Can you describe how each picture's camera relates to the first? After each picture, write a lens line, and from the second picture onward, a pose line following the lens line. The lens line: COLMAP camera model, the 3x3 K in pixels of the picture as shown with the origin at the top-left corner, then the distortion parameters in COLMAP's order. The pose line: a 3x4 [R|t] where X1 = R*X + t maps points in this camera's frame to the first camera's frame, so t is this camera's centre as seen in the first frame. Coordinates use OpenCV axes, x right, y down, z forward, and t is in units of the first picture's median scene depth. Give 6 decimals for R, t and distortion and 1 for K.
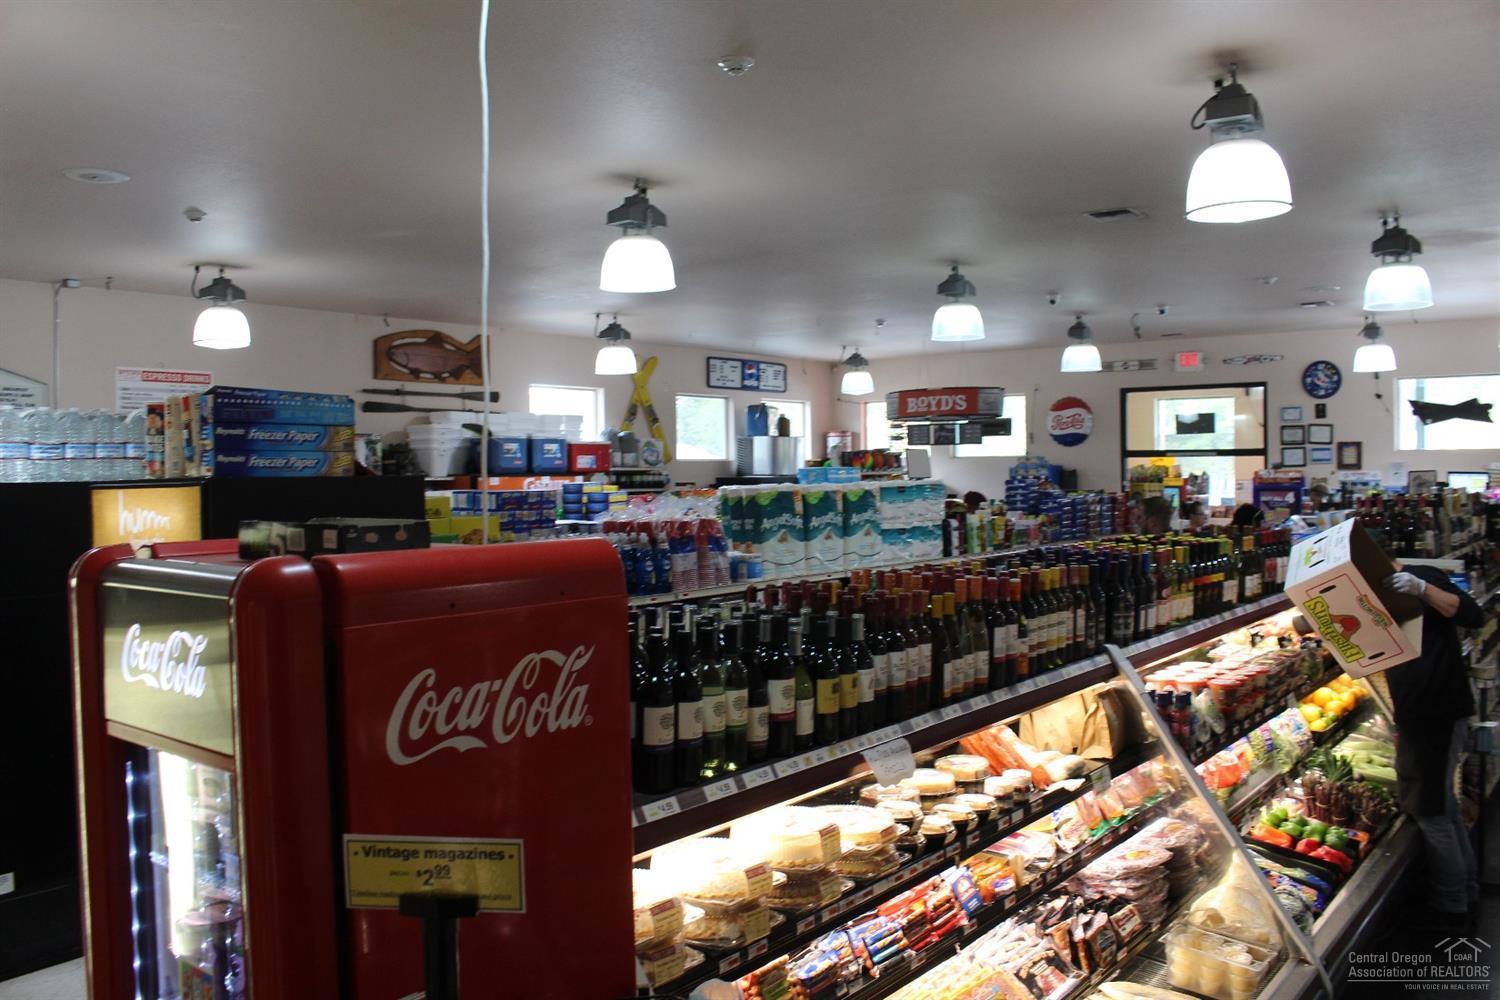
lens RADIAL K [[1220.9, 0, 750.0], [0, 1220.9, 500.0], [0, 0, 1]] dist [-0.166363, 0.134510]
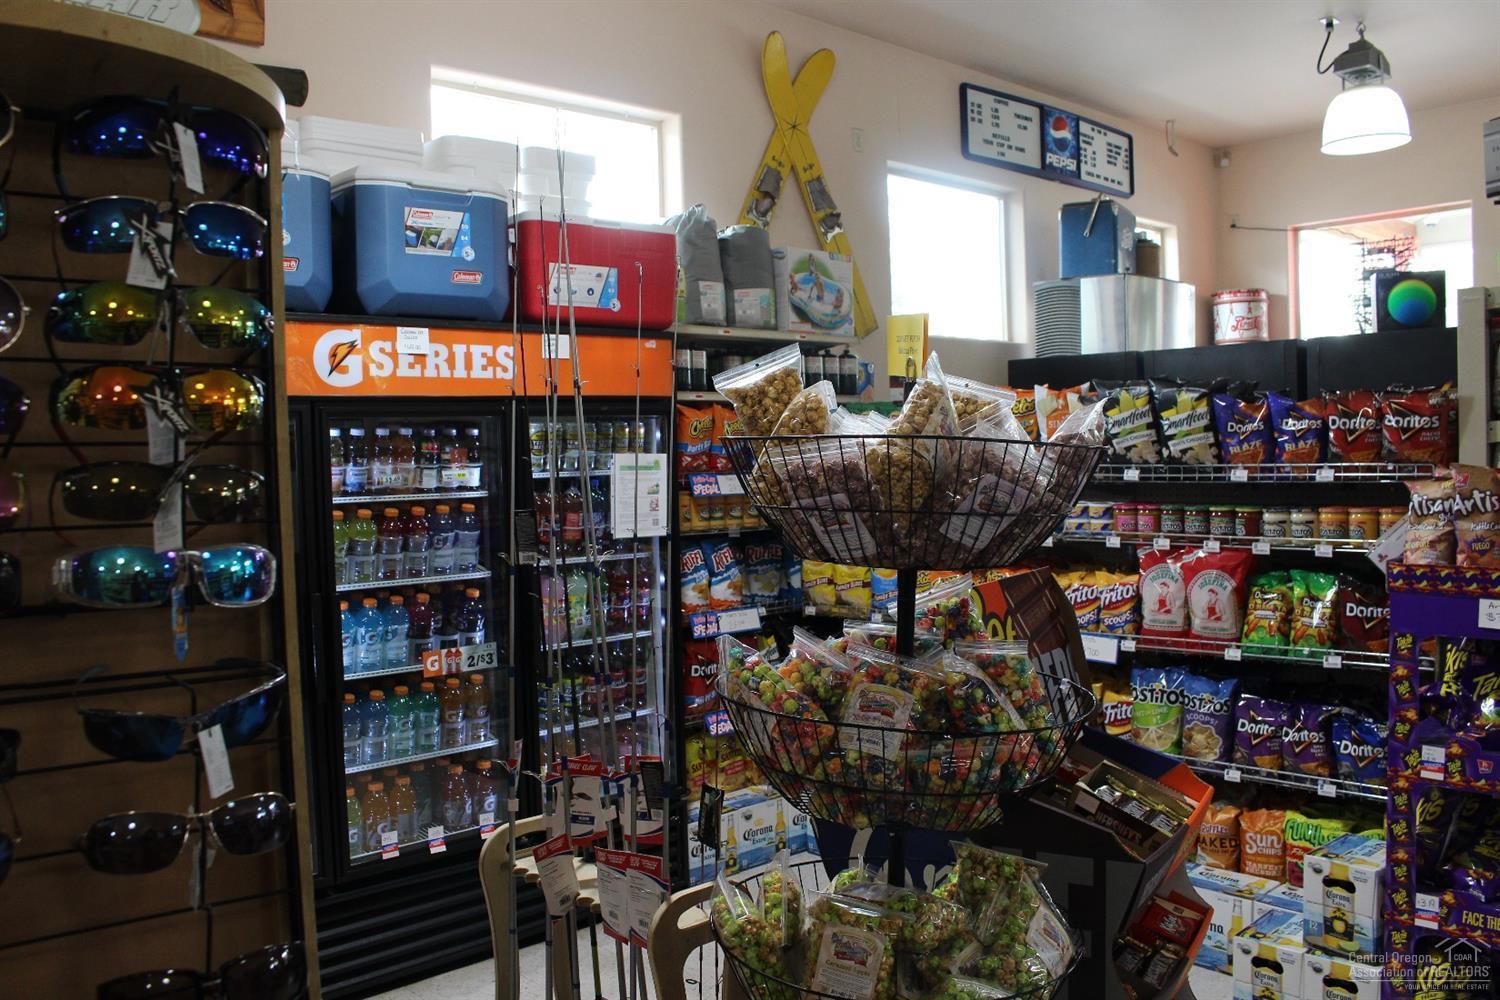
lens RADIAL K [[1220.9, 0, 750.0], [0, 1220.9, 500.0], [0, 0, 1]] dist [-0.166363, 0.134510]
pose [[0.986373, -0.009407, -0.164254, -0.043941], [0.012404, 0.999775, 0.017231, 0.013659], [0.164055, -0.019034, 0.986267, 0.652962]]
